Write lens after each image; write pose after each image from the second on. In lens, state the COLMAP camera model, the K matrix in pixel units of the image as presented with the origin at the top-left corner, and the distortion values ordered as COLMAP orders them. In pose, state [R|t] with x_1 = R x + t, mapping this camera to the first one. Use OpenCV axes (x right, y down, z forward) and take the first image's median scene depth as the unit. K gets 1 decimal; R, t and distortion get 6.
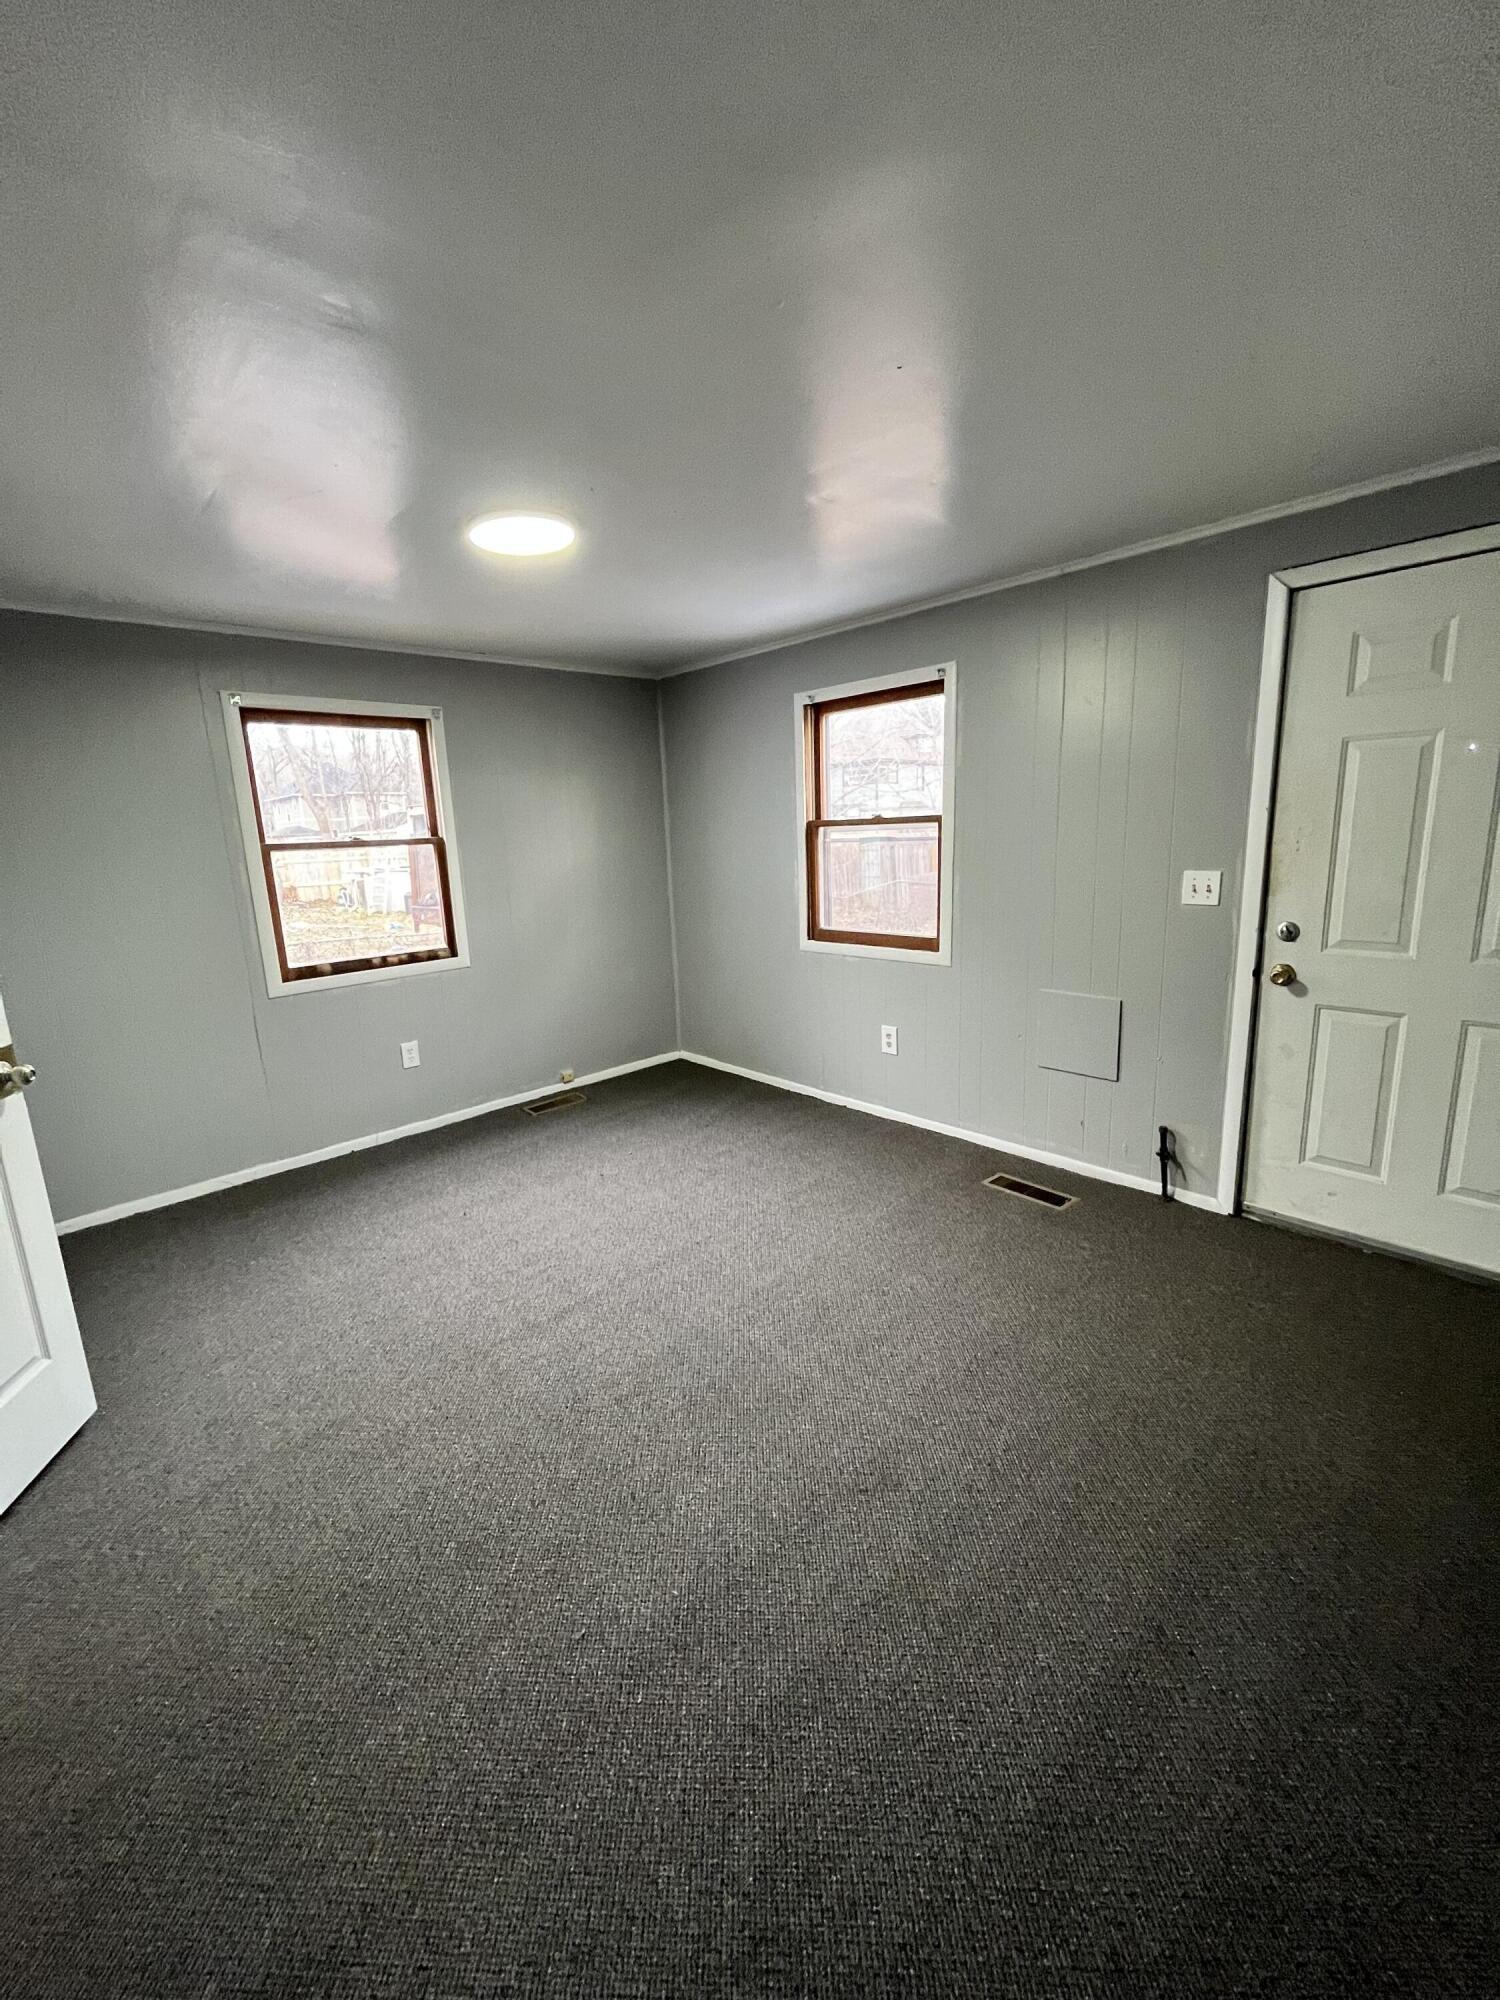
lens RADIAL K [[802.2, 0, 750.6], [0, 802.2, 993.7], [0, 0, 1]] dist [-0.002084, -0.000538]
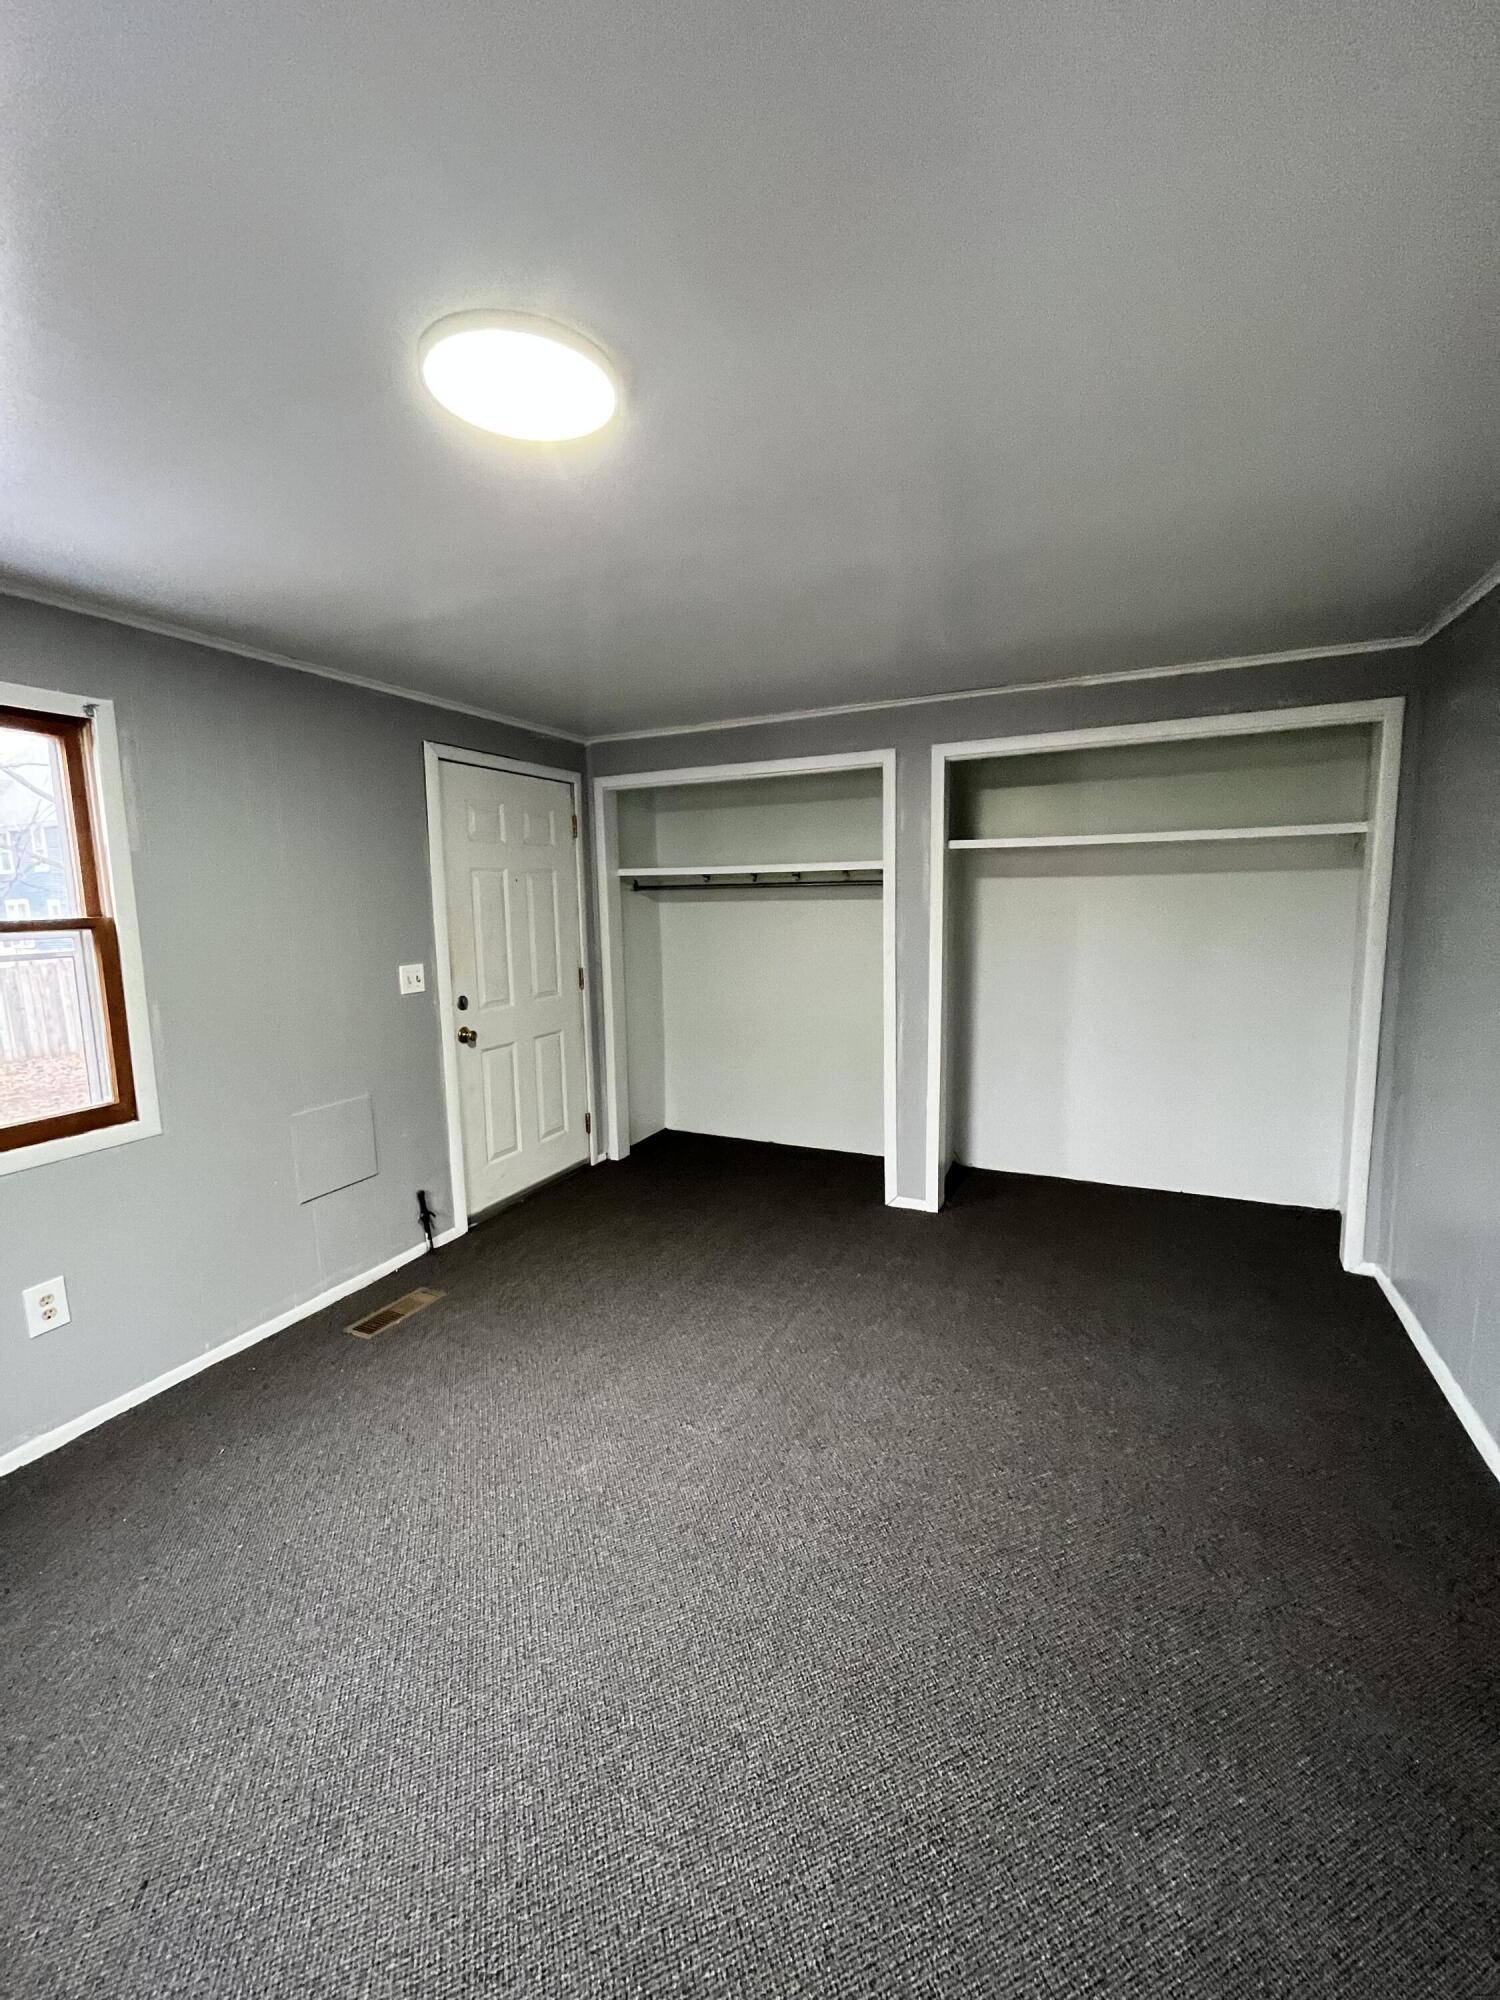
lens RADIAL K [[802.2, 0, 750.6], [0, 802.2, 993.7], [0, 0, 1]] dist [-0.002084, -0.000538]
pose [[-0.368689, -0.067532, 0.927097, -0.717950], [0.221964, 0.962110, 0.158353, -0.185619], [-0.902663, 0.264165, -0.339729, 0.944699]]
